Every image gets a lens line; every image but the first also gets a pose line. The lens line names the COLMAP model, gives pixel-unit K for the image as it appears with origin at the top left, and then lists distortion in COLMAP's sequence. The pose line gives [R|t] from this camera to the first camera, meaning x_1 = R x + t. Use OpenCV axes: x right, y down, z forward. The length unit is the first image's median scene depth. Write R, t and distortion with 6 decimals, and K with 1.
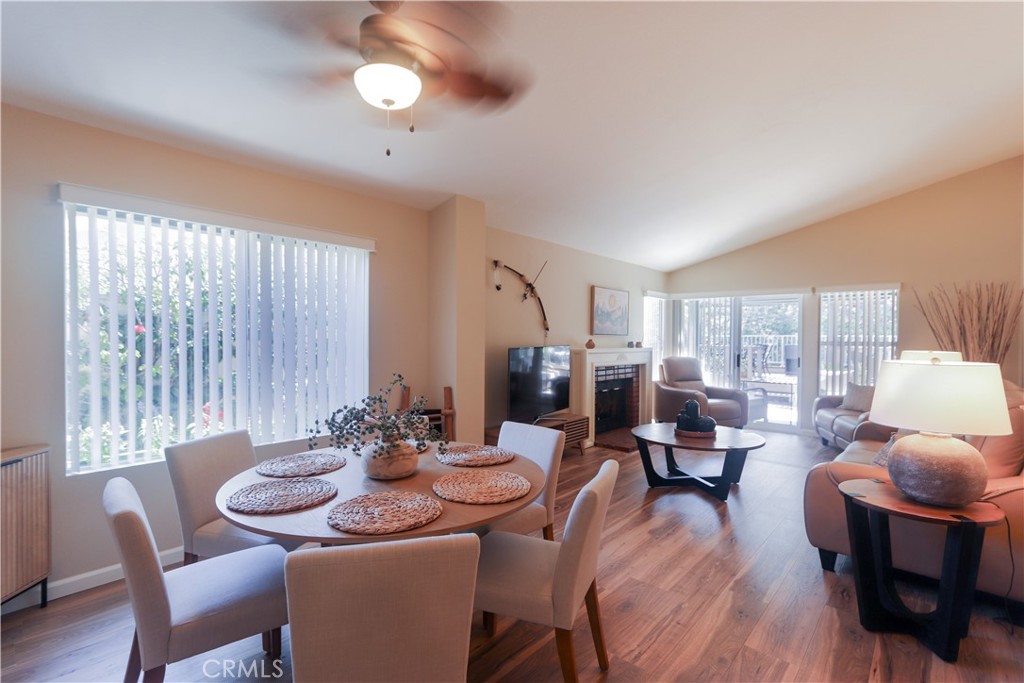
lens RADIAL K [[464.6, 0, 505.4], [0, 464.6, 345.9], [0, 0, 1]] dist [0.002866, 0.000344]
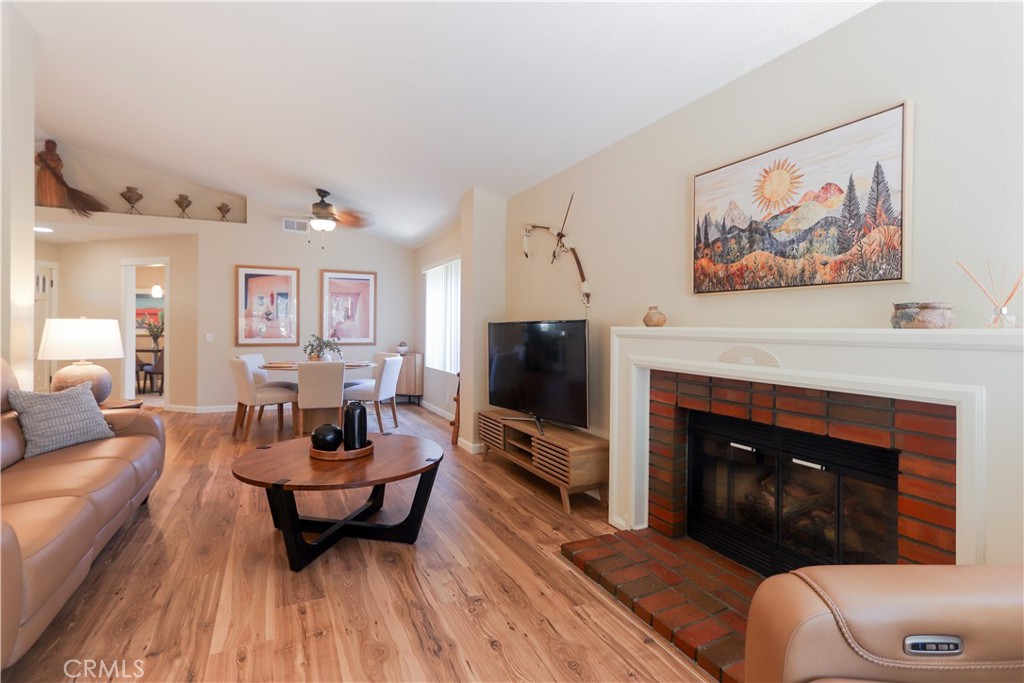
lens RADIAL K [[478.2, 0, 498.7], [0, 478.2, 328.6], [0, 0, 1]] dist [0.000639, 0.000060]
pose [[-0.384479, -0.005853, -0.923115, 0.605532], [-0.023703, 0.999713, 0.003534, 0.008201], [0.922829, 0.023239, -0.384507, 0.938777]]
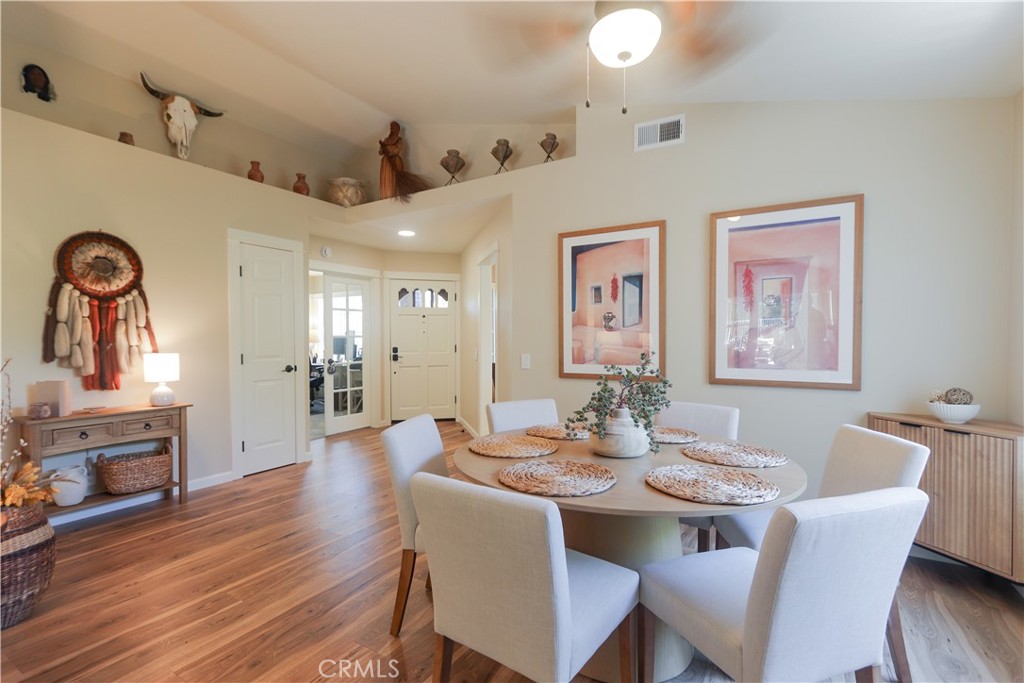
lens RADIAL K [[475.9, 0, 512.7], [0, 475.9, 344.4], [0, 0, 1]] dist [0.002068, 0.000349]
pose [[-0.979639, -0.000730, -0.200764, 0.018387], [-0.005990, 0.999655, 0.025591, 0.008467], [0.200676, 0.026273, -0.979305, 0.559909]]
